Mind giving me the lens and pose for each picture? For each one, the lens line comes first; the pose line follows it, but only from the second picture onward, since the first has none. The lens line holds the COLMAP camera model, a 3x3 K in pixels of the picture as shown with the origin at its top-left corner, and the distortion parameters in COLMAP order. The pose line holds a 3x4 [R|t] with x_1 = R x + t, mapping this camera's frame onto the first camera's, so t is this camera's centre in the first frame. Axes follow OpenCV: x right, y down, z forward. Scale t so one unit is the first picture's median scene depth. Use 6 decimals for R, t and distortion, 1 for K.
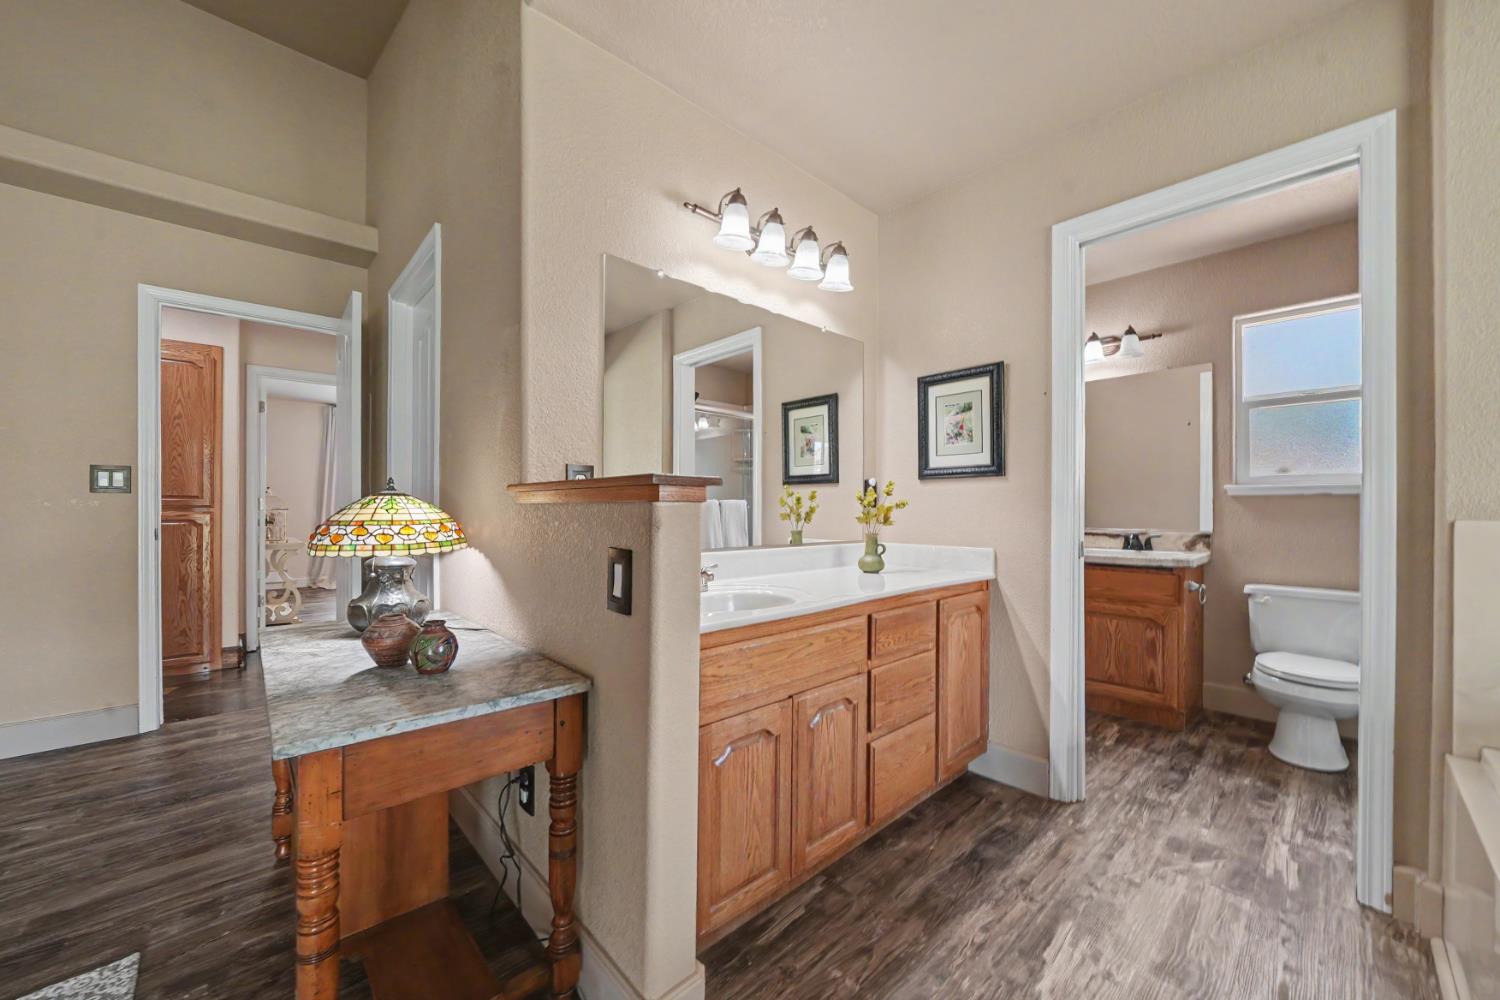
lens RADIAL K [[577.1, 0, 740.5], [0, 577.1, 505.8], [0, 0, 1]] dist [-0.017958, 0.003993]
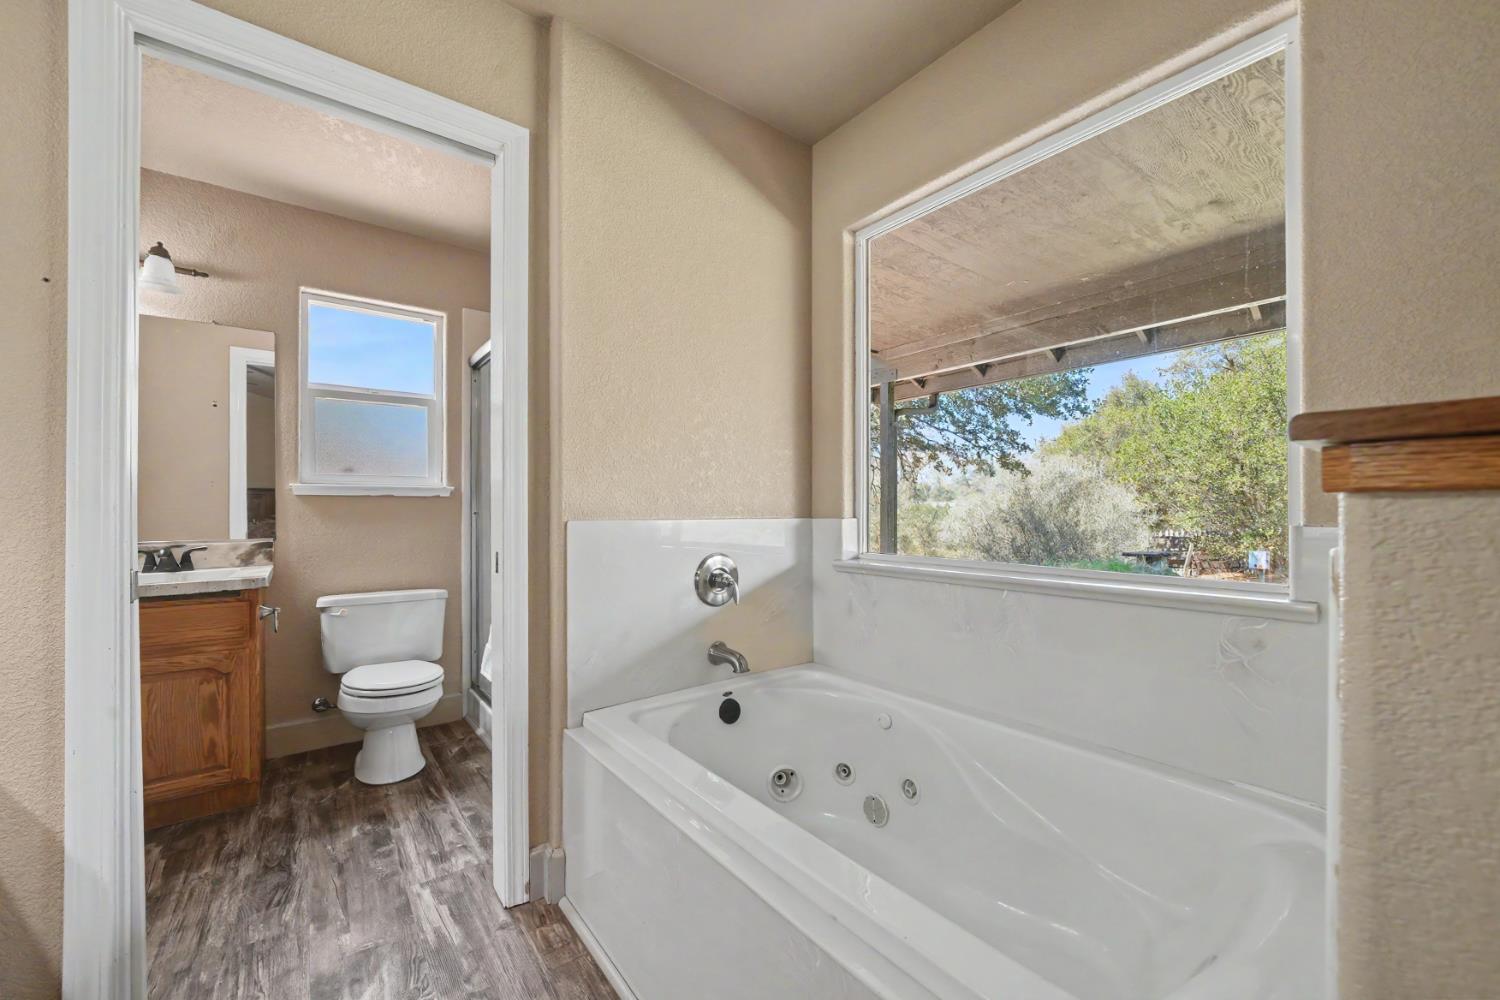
lens RADIAL K [[577.1, 0, 740.5], [0, 577.1, 505.8], [0, 0, 1]] dist [-0.017958, 0.003993]
pose [[0.089436, 0.000424, 0.995993, 0.088423], [0.001024, 0.999999, -0.000517, -0.000956], [-0.995992, 0.001066, 0.089435, 0.327469]]
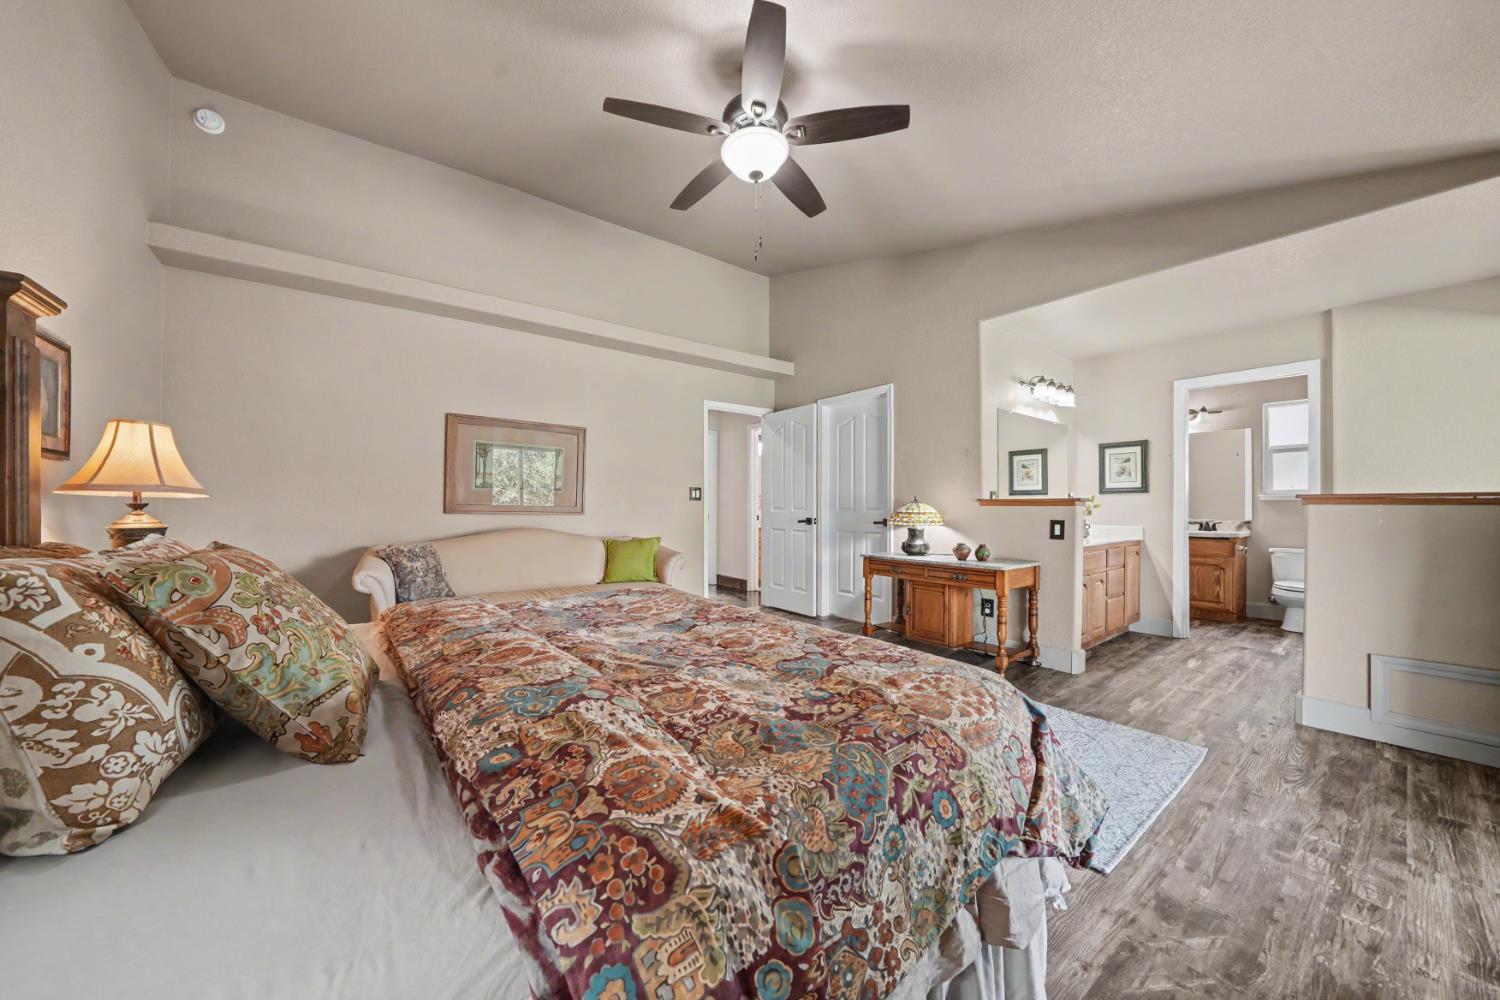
lens RADIAL K [[521.1, 0, 732.9], [0, 521.1, 507.3], [0, 0, 1]] dist [-0.025180, 0.000175]
pose [[0.994001, -0.000495, -0.109371, -0.820704], [0.001049, 0.999987, 0.005010, -0.007348], [0.109367, -0.005094, 0.993988, -1.009864]]
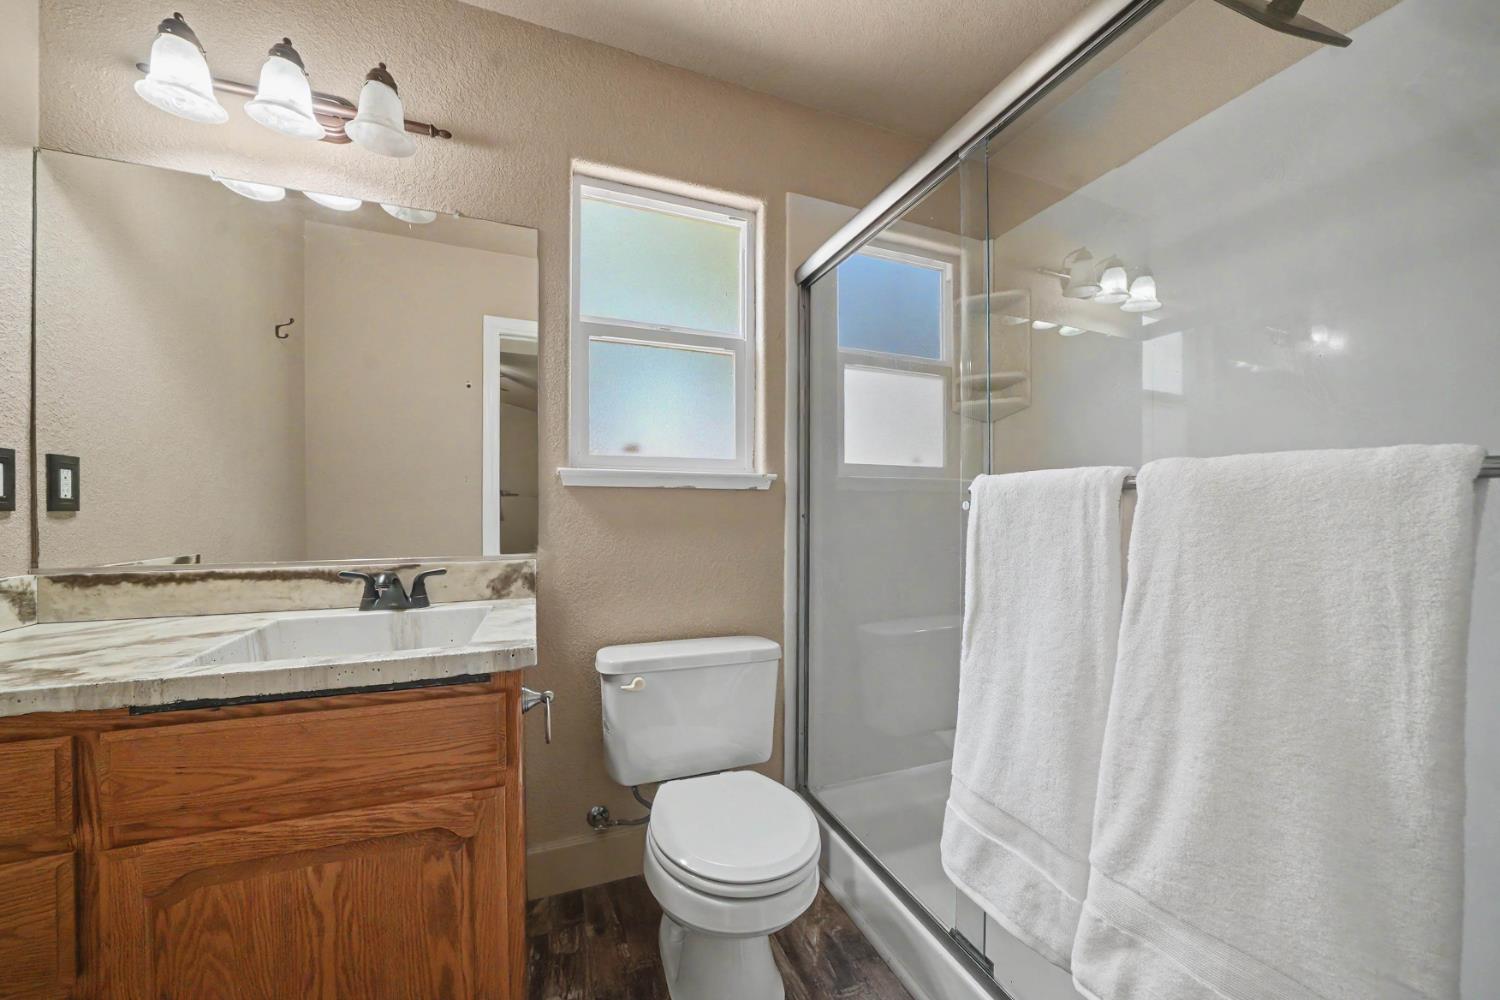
lens RADIAL K [[521.1, 0, 732.9], [0, 521.1, 507.3], [0, 0, 1]] dist [-0.025180, 0.000175]
pose [[0.369917, -0.002499, 0.929062, 0.569595], [-0.001702, 0.999993, 0.003368, 0.000333], [-0.929063, -0.002827, 0.369910, 0.827607]]
